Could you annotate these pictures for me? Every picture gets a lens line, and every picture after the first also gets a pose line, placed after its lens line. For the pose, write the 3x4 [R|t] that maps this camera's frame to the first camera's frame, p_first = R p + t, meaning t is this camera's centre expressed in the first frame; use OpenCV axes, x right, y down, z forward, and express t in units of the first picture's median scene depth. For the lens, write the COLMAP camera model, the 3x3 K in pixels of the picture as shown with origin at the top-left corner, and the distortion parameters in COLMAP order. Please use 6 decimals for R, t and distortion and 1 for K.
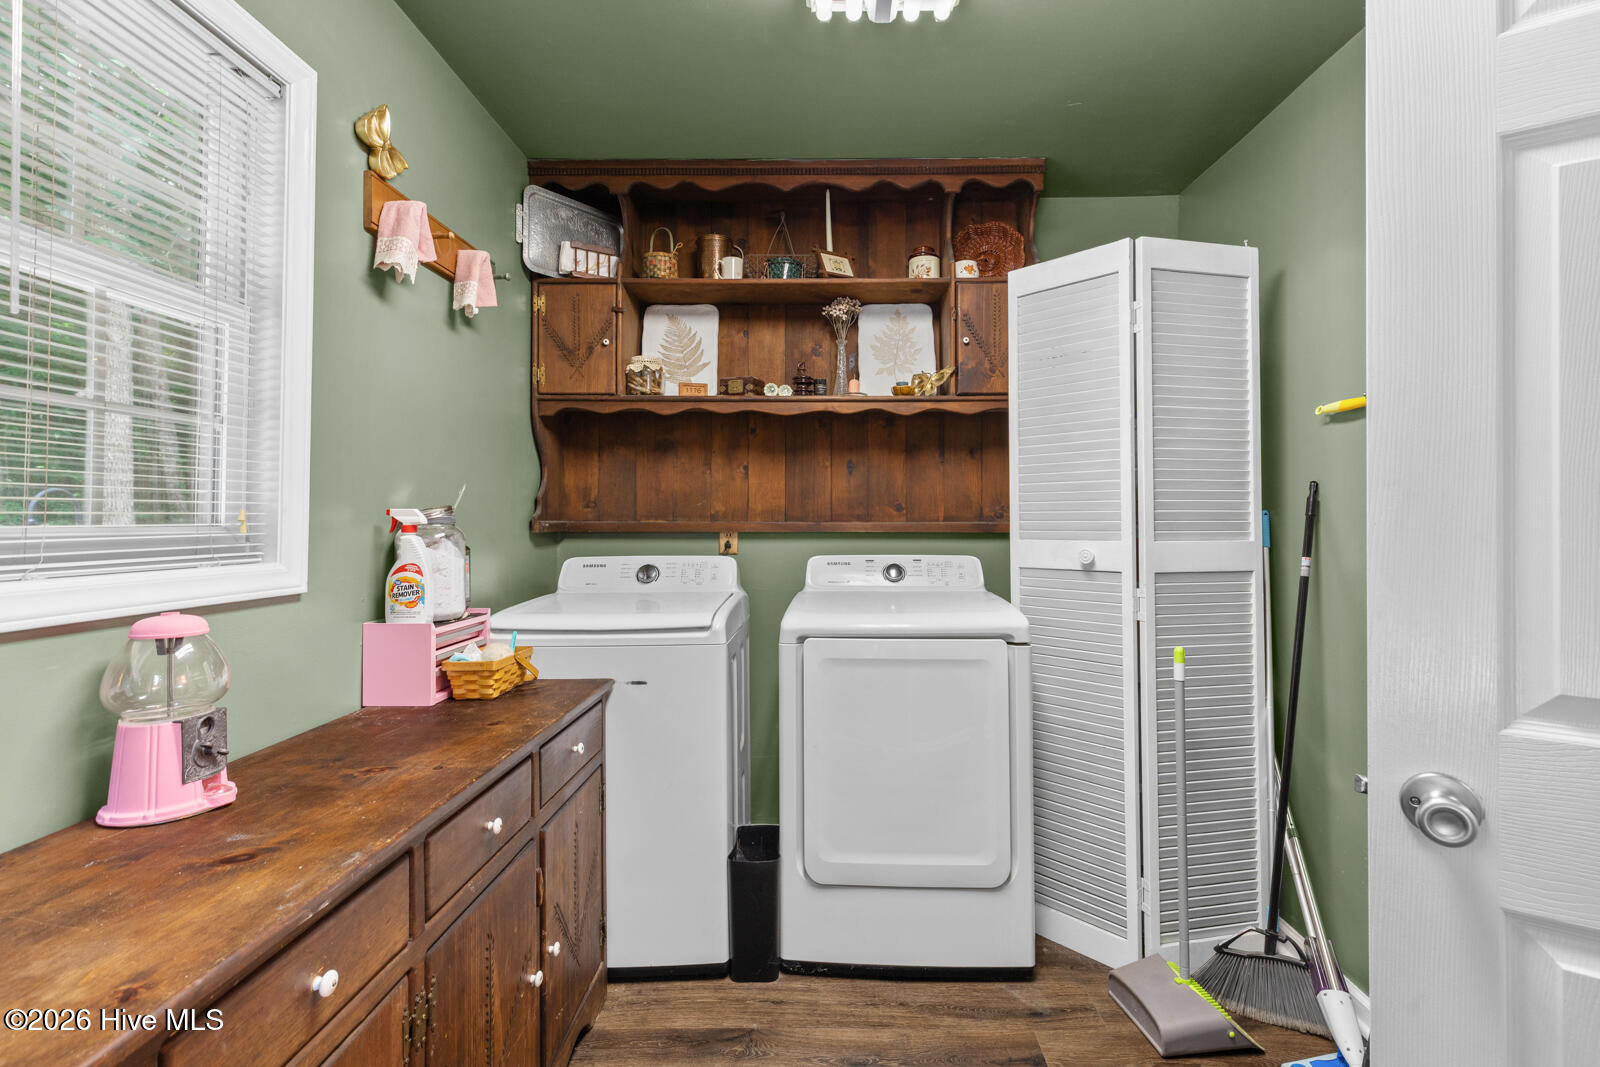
lens RADIAL K [[719.7, 0, 726.8], [0, 719.7, 509.5], [0, 0, 1]] dist [0.009578, -0.003059]
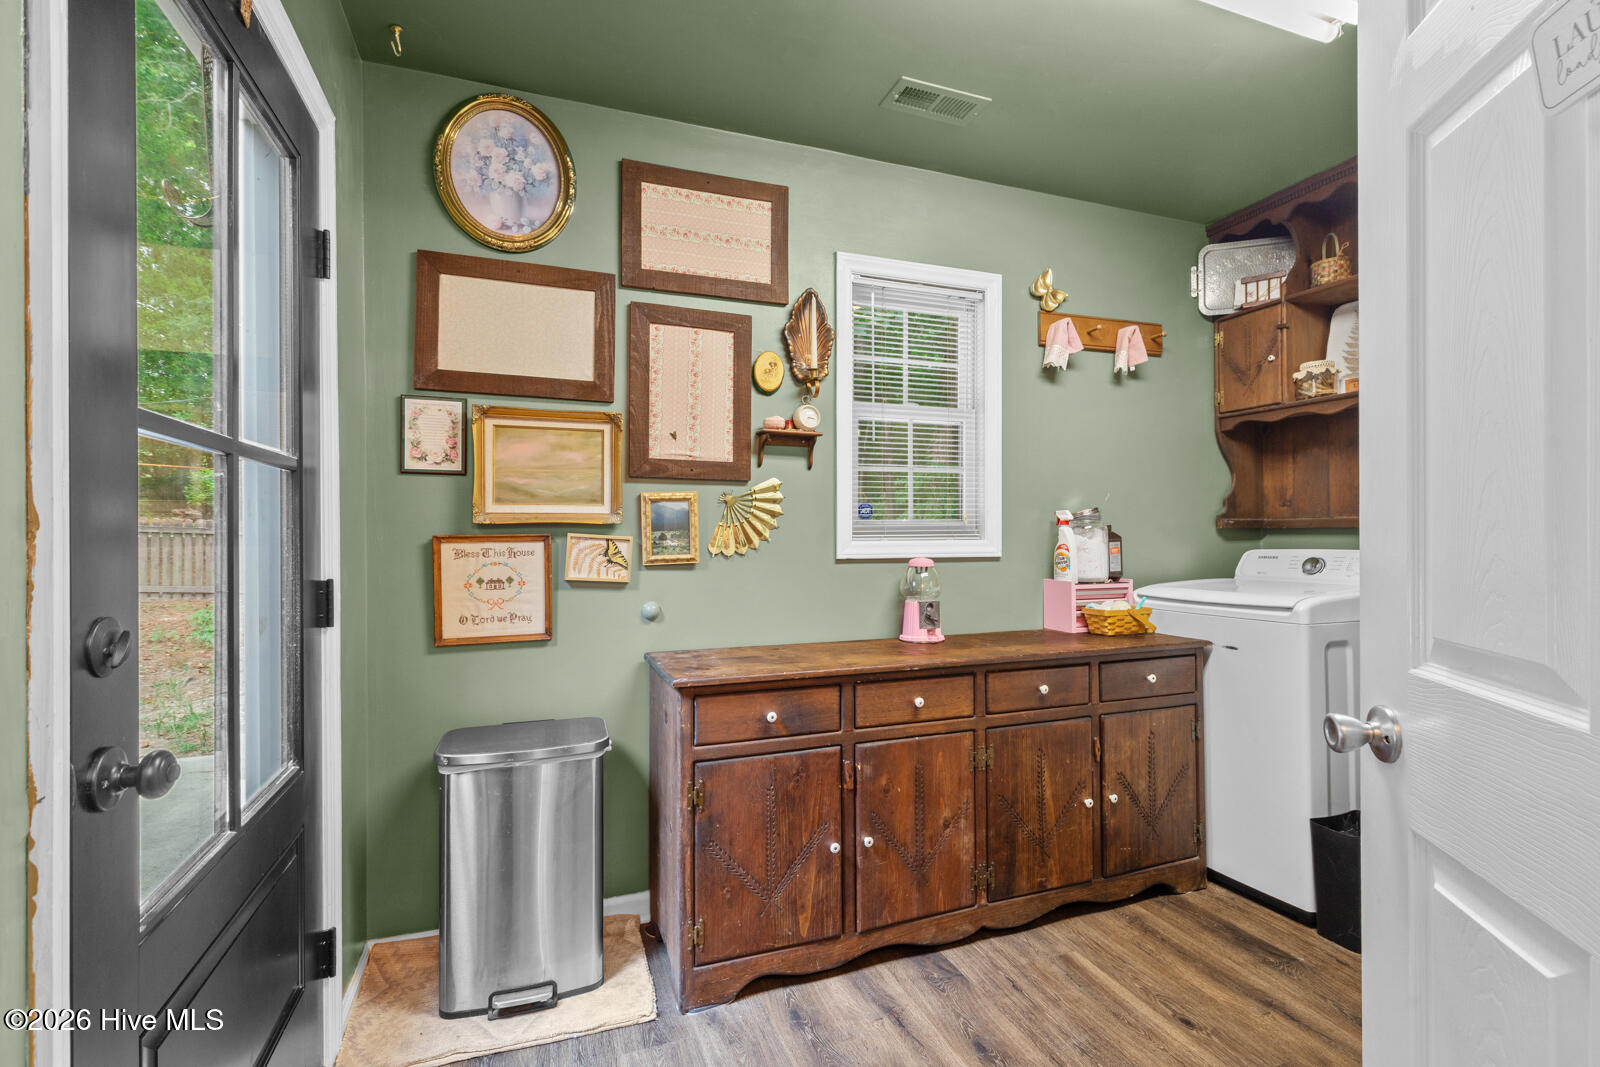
lens RADIAL K [[719.7, 0, 802.5], [0, 719.7, 535.0], [0, 0, 1]] dist [0.009578, -0.003059]
pose [[0.358598, -0.002170, -0.933489, 0.787000], [0.014460, 0.999890, 0.003230, 0.037250], [0.933380, -0.014656, 0.358590, -0.116092]]
